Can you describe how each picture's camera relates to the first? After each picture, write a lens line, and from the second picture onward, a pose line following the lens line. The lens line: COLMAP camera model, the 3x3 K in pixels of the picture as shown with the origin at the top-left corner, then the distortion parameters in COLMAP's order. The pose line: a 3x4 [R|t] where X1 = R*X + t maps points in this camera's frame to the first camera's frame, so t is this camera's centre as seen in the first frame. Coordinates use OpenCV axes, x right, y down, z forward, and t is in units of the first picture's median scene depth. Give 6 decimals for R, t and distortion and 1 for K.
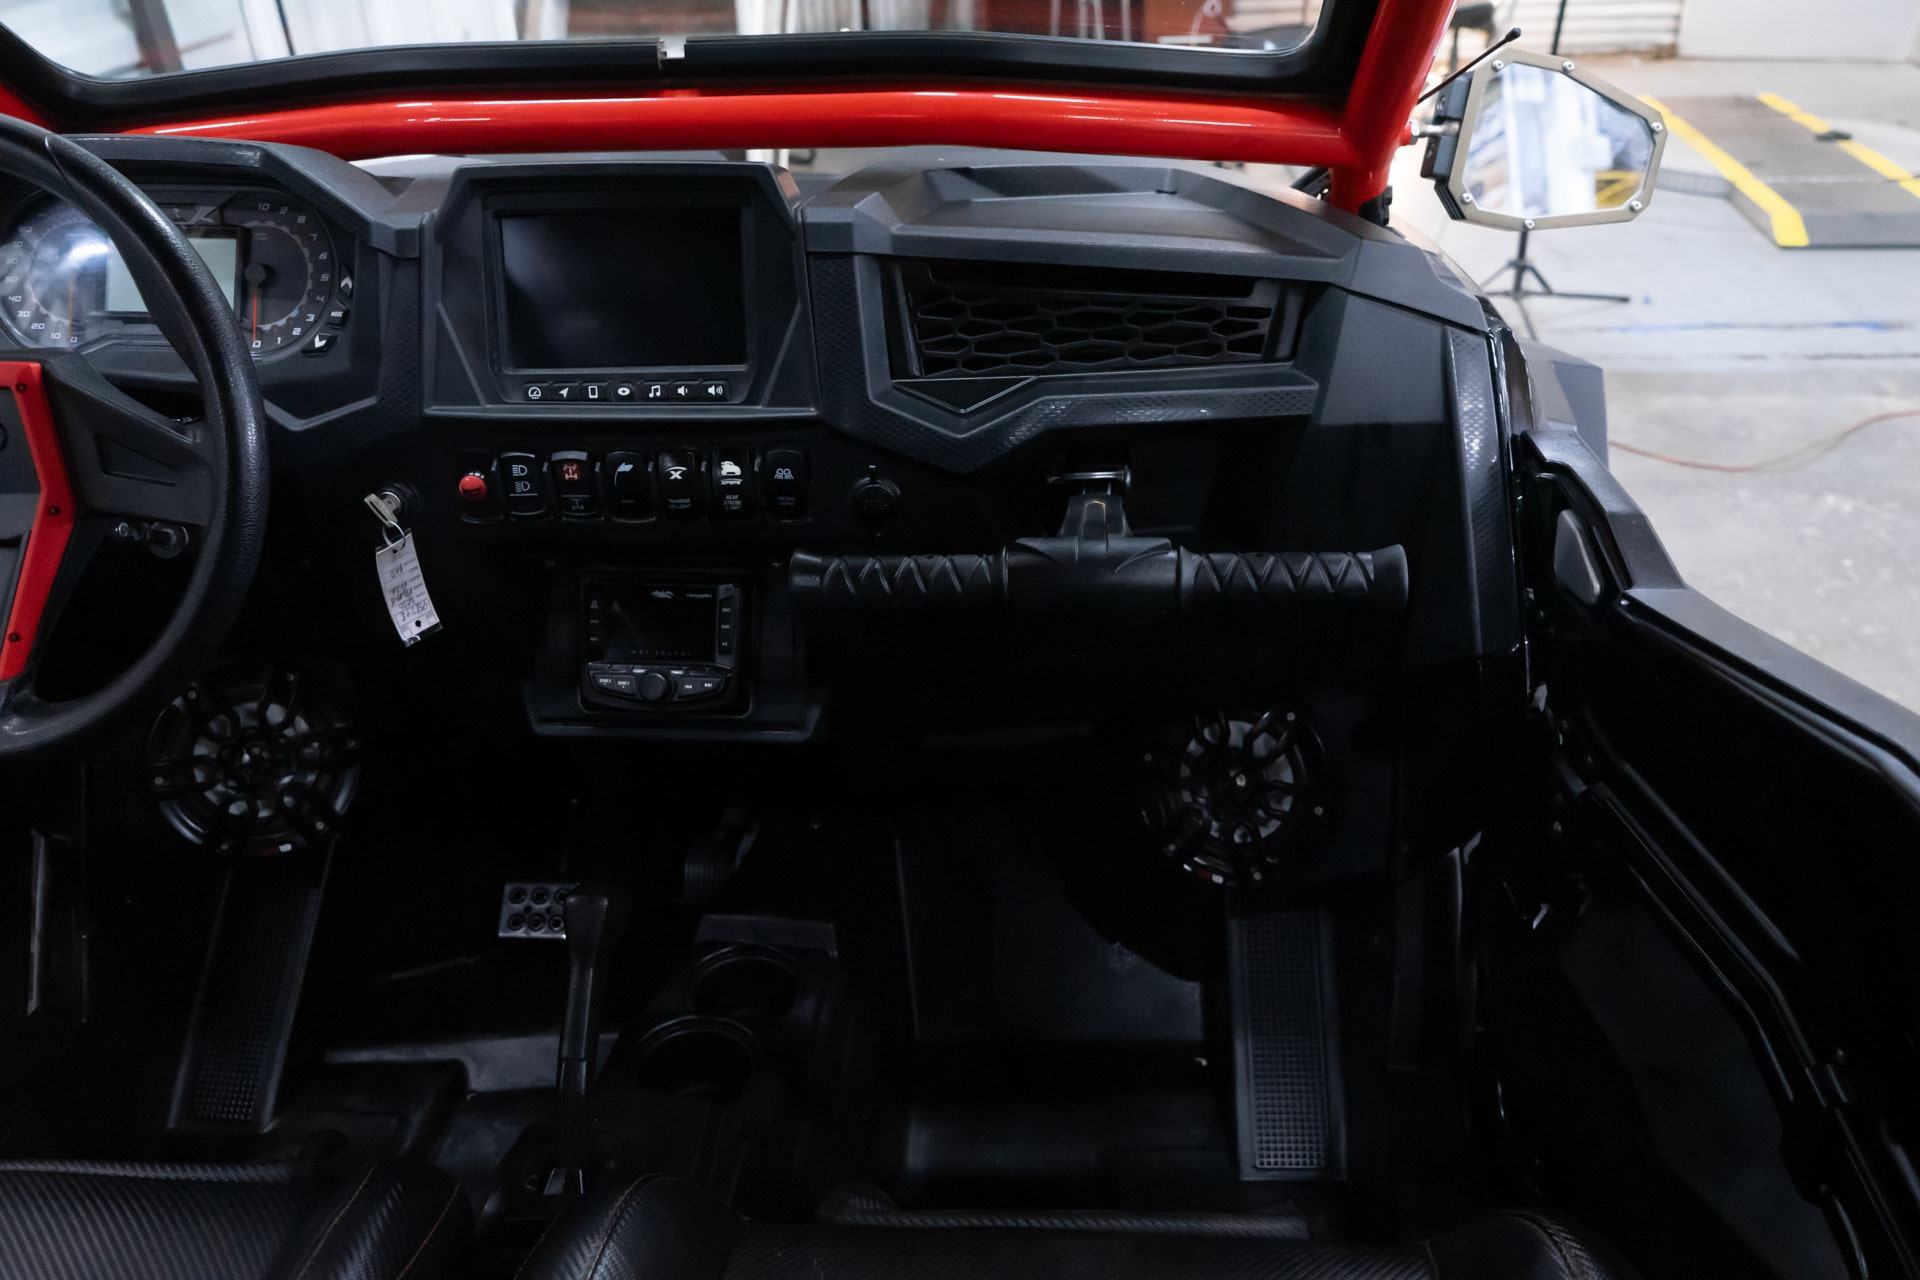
lens RADIAL K [[1536.1, 0, 965.2], [0, 1536.1, 632.6], [0, 0, 1]] dist [-0.012740, 0.012140]
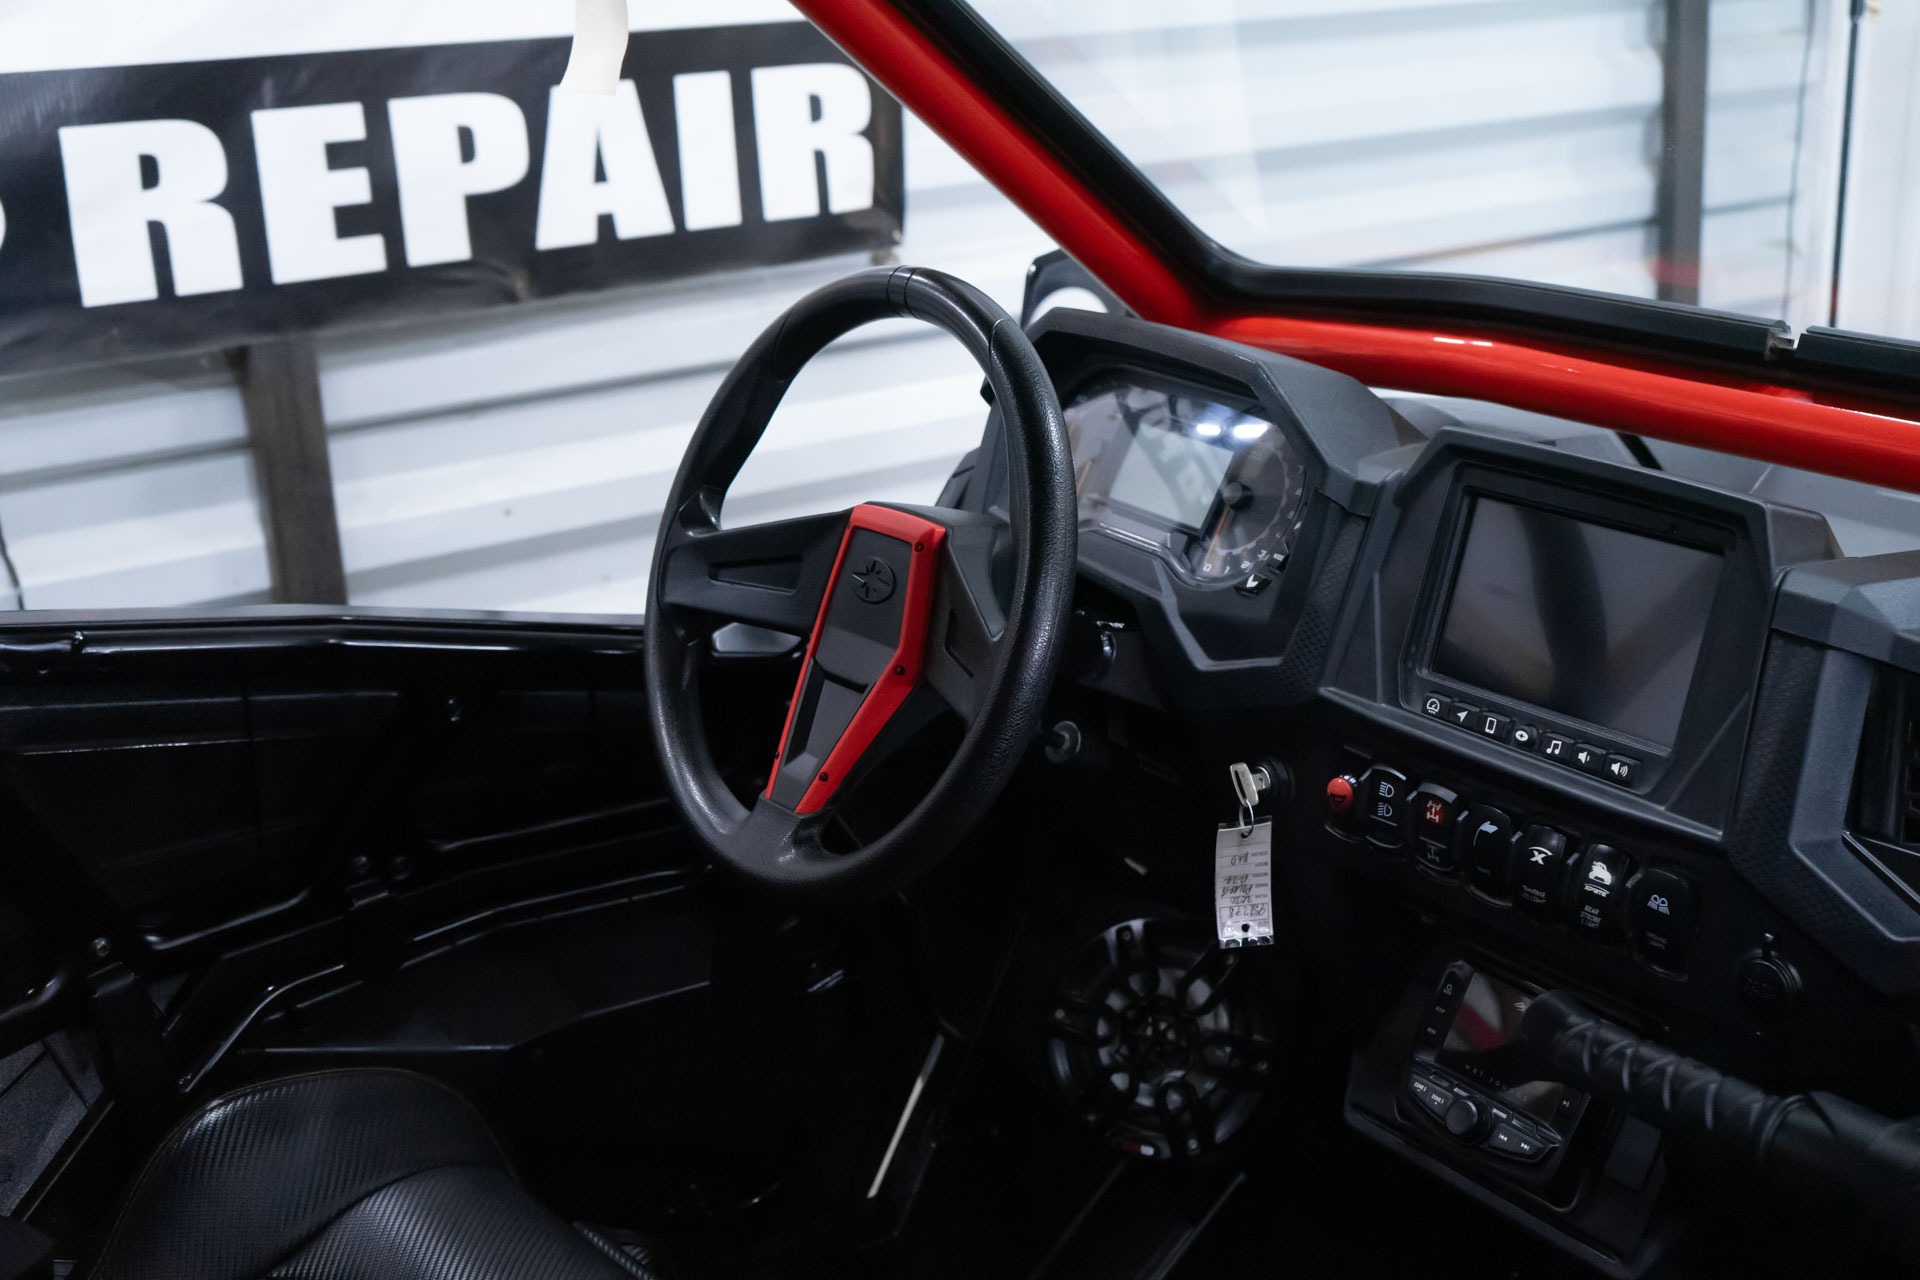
lens RADIAL K [[2333.5, 0, 967.9], [0, 2333.5, 634.4], [0, 0, 1]] dist [0.013342, 0.039756]
pose [[0.659446, 0.256673, -0.706577, 0.412835], [-0.378973, 0.925241, -0.017589, -0.077011], [0.649239, 0.279372, 0.707418, -0.033657]]
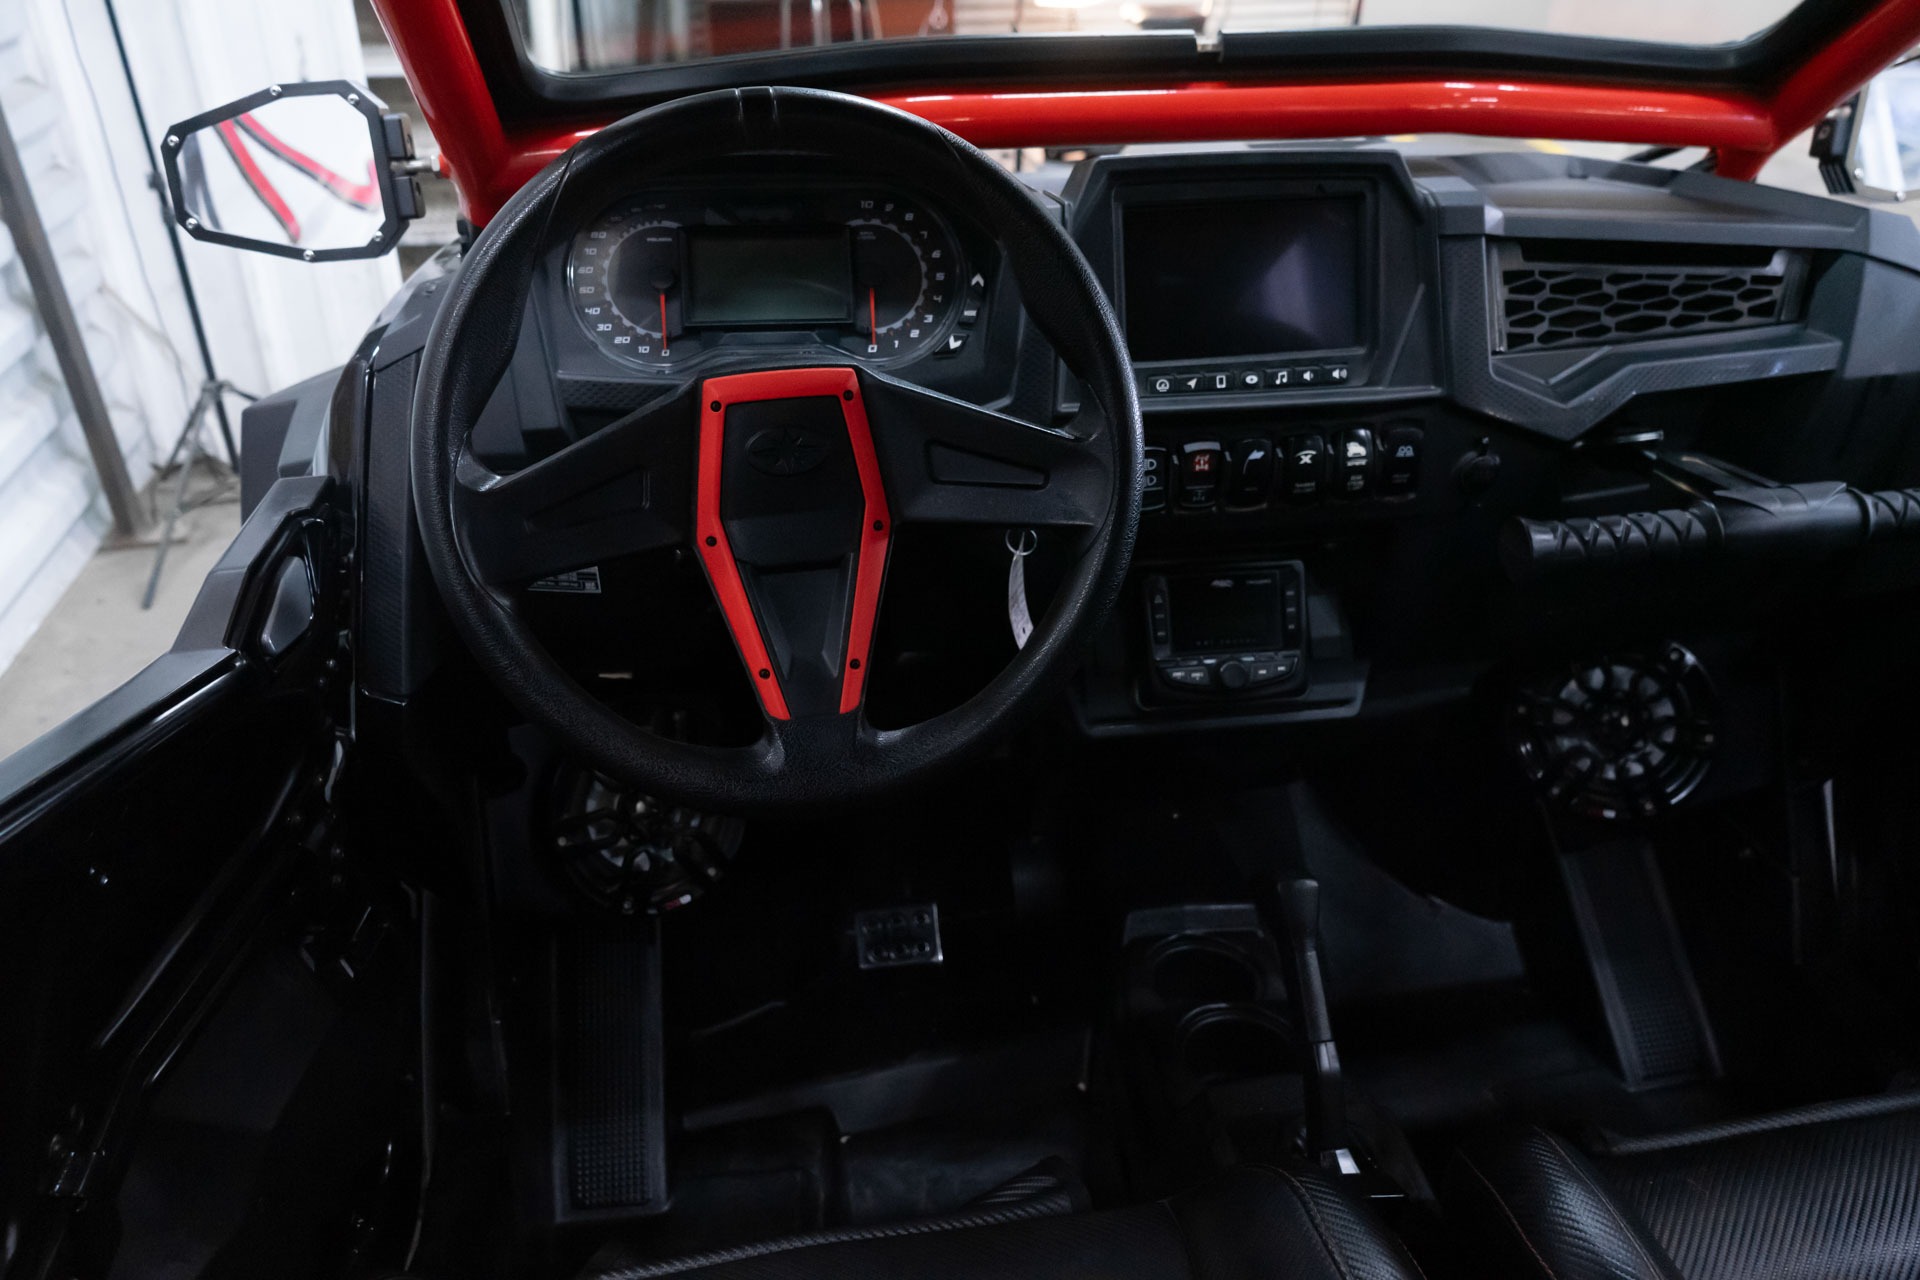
lens RADIAL K [[1536.1, 0, 965.2], [0, 1536.1, 632.6], [0, 0, 1]] dist [-0.012740, 0.012140]
pose [[0.969540, -0.086644, 0.229098, -0.644793], [0.088638, 0.996063, 0.001590, -0.010140], [-0.228334, 0.018765, 0.973402, 0.067341]]
